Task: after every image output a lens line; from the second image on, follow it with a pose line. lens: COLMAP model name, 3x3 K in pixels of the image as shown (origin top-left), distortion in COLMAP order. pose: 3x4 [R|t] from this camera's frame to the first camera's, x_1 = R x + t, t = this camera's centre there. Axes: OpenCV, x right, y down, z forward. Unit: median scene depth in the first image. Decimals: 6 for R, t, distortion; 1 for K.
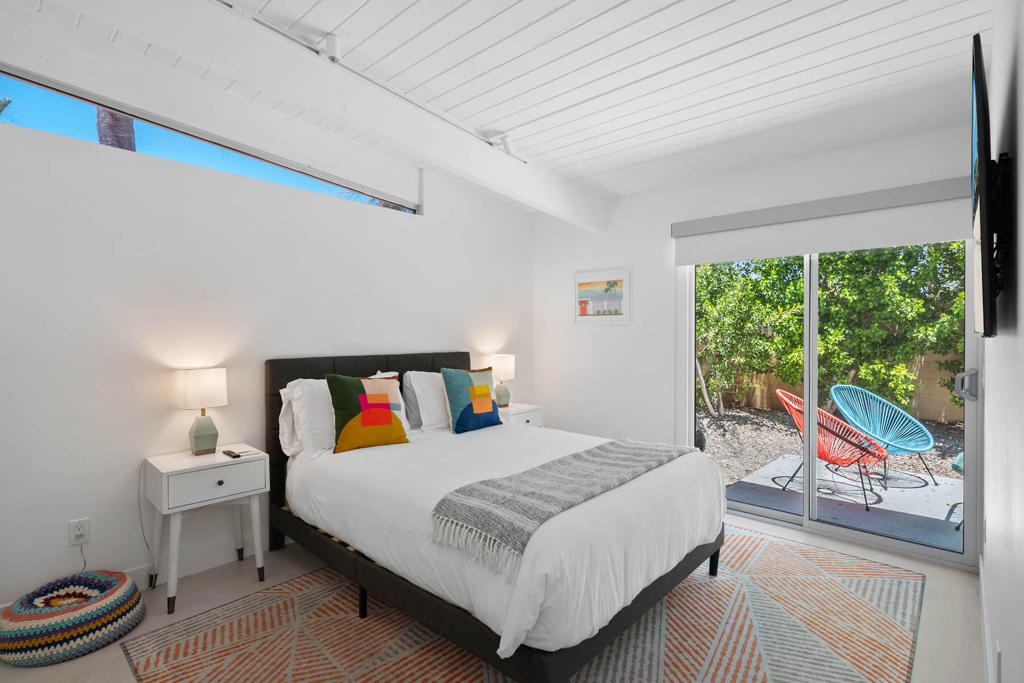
lens RADIAL K [[488.7, 0, 518.2], [0, 488.7, 338.1], [0, 0, 1]] dist [-0.003649, 0.001403]
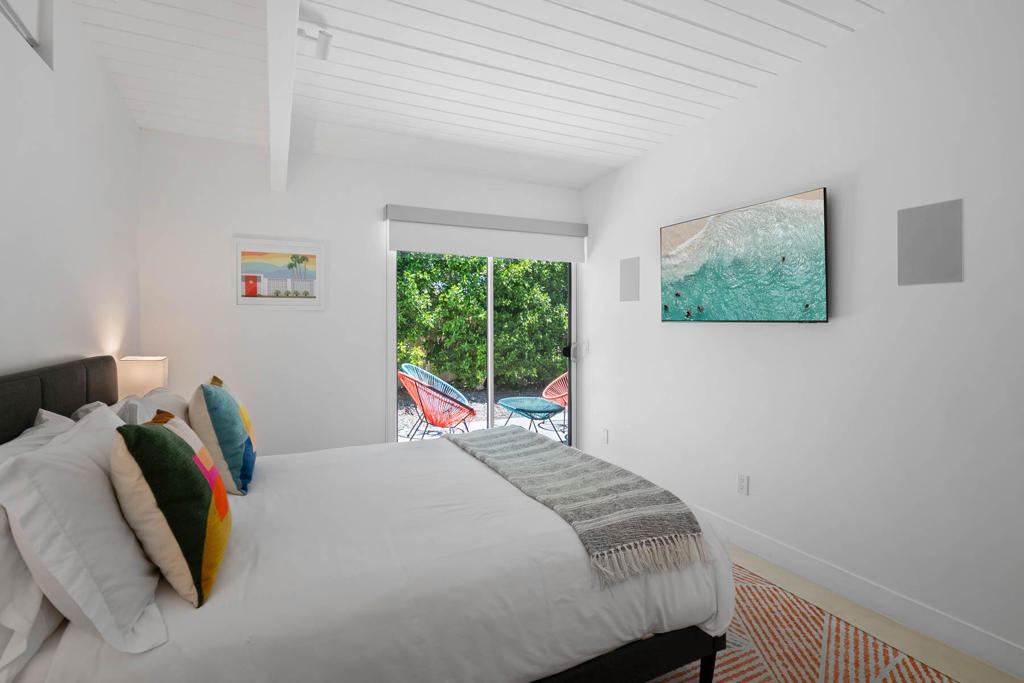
lens RADIAL K [[488.7, 0, 513.7], [0, 488.7, 332.3], [0, 0, 1]] dist [-0.003649, 0.001403]
pose [[0.382724, -0.024900, 0.923527, -0.430041], [0.008761, 0.999690, 0.023323, -0.006161], [-0.923821, -0.000835, 0.382824, 0.378776]]
